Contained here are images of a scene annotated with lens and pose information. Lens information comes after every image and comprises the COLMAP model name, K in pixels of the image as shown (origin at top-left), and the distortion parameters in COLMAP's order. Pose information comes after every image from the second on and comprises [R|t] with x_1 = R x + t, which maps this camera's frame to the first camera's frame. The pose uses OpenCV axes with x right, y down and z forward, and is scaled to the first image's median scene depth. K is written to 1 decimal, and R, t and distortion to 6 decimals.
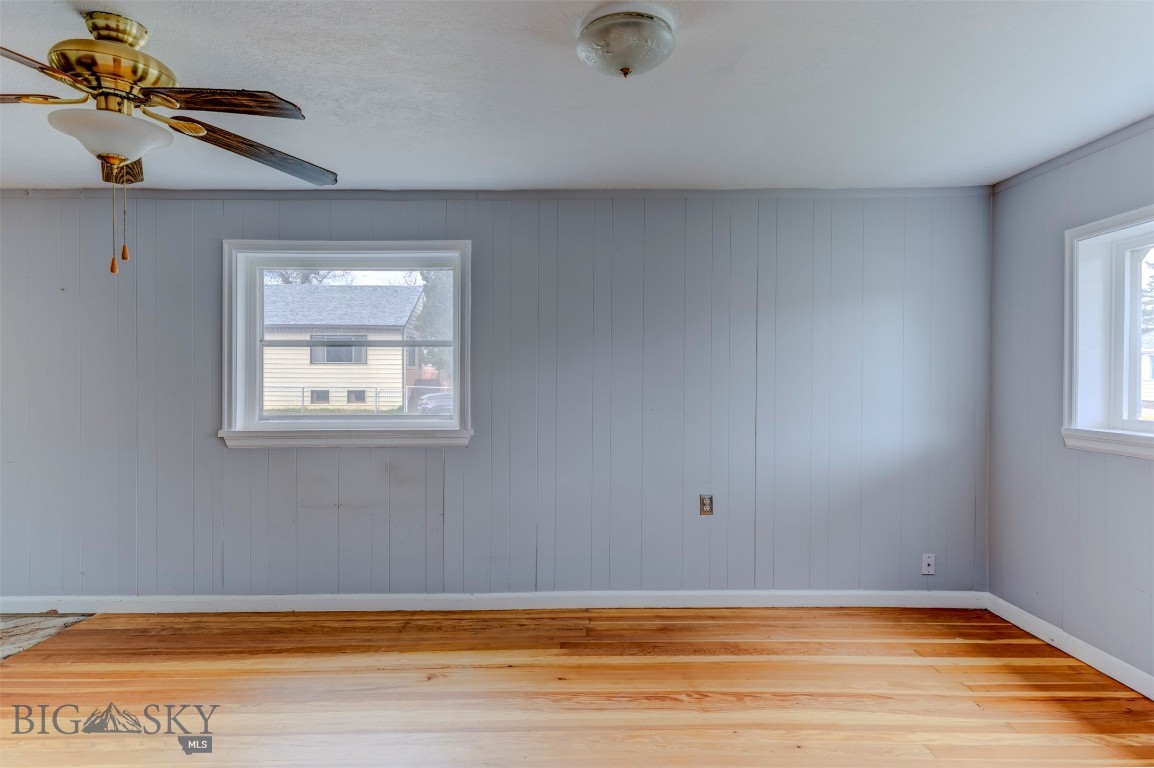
lens RADIAL K [[680.7, 0, 601.3], [0, 680.7, 386.9], [0, 0, 1]] dist [0.016956, -0.005175]
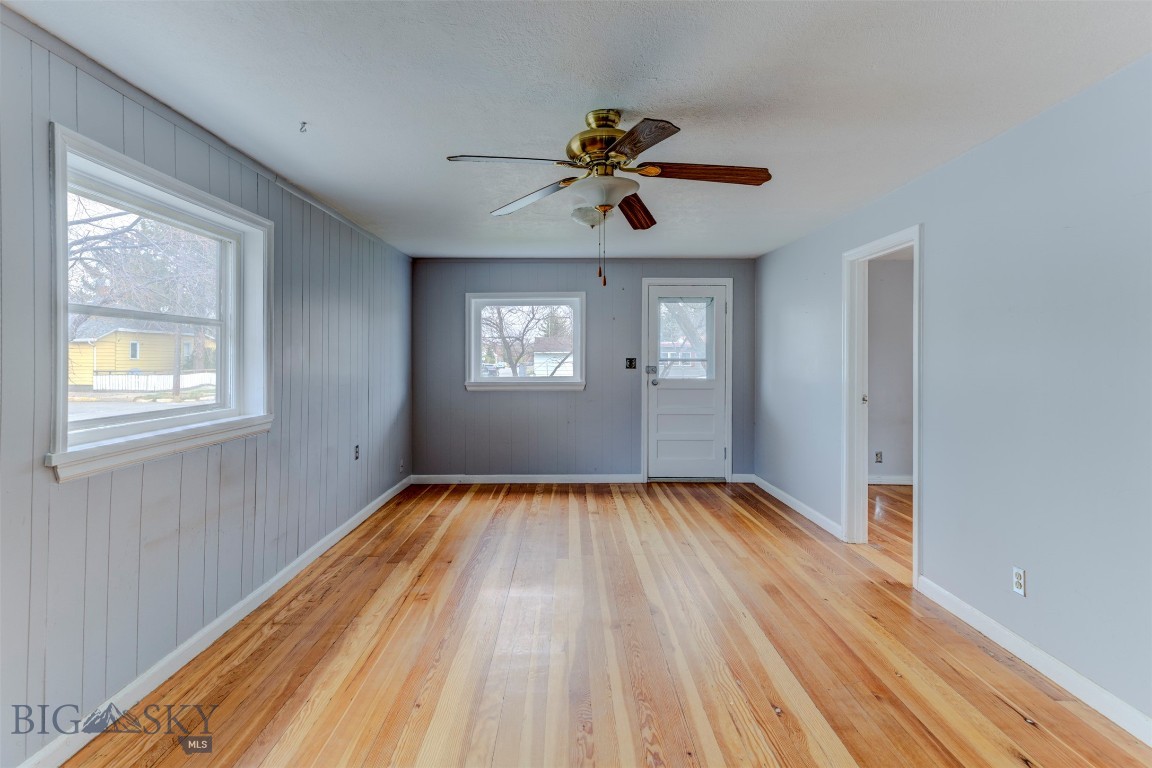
lens RADIAL K [[560.8, 0, 562.5], [0, 560.8, 363.2], [0, 0, 1]] dist [0.014904, -0.000117]
pose [[0.050758, -0.008191, 0.998677, -1.070802], [0.023641, 0.999696, 0.006998, -0.005879], [-0.998431, 0.023254, 0.050936, 0.580606]]
